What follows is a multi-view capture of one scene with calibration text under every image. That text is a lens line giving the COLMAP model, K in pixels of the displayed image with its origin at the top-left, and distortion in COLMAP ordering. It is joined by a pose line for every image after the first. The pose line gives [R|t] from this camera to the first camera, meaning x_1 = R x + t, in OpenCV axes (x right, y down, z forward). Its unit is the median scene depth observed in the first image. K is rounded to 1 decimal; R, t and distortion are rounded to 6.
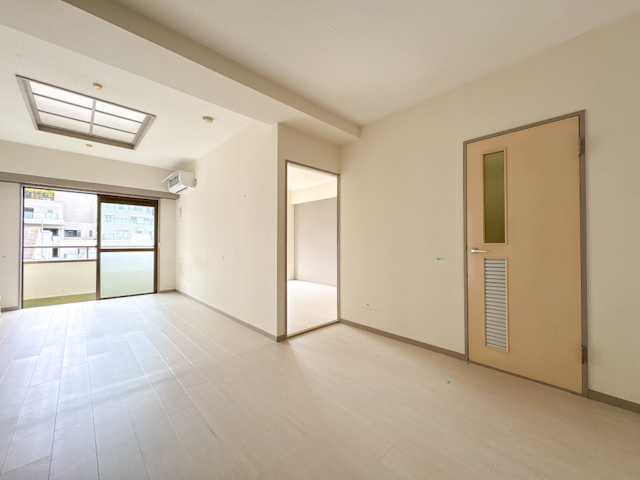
lens RADIAL K [[253.4, 0, 320.0], [0, 253.4, 240.0], [0, 0, 1]] dist [-0.000071, 0.000193]
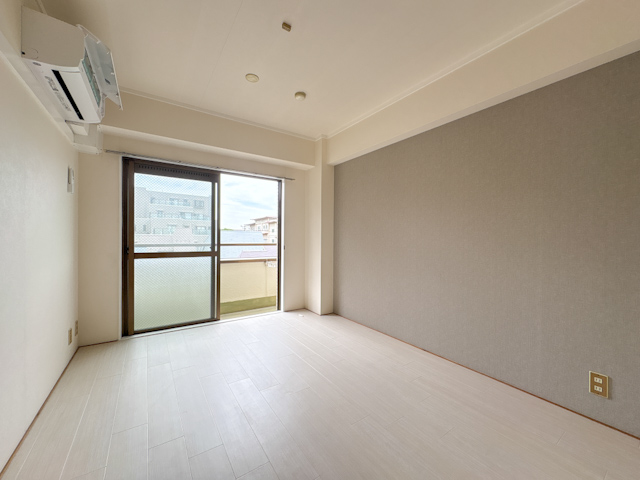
lens RADIAL K [[253.4, 0, 320.0], [0, 253.4, 240.0], [0, 0, 1]] dist [-0.000071, 0.000193]
pose [[0.985021, 0.008834, -0.172211, -0.071165], [-0.005831, 0.999822, 0.017936, 0.000407], [0.172339, -0.016664, 0.984897, 0.842391]]
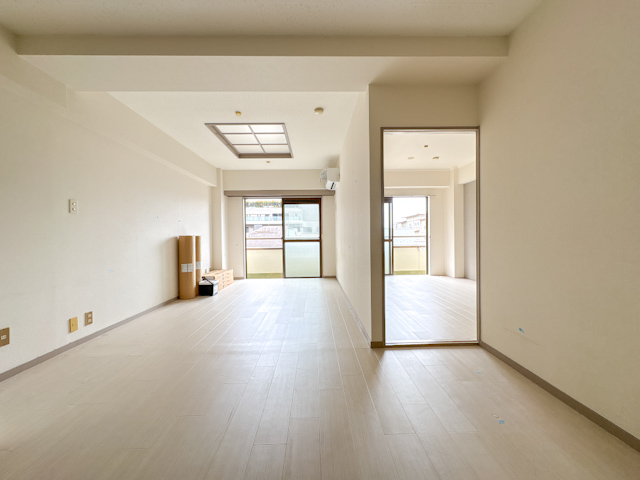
lens RADIAL K [[253.4, 0, 320.0], [0, 253.4, 240.0], [0, 0, 1]] dist [-0.000071, 0.000193]
pose [[0.739837, -0.002472, -0.672782, 0.171788], [0.023159, 0.999494, 0.021795, 0.012973], [0.672388, -0.031706, 0.739520, 0.171963]]
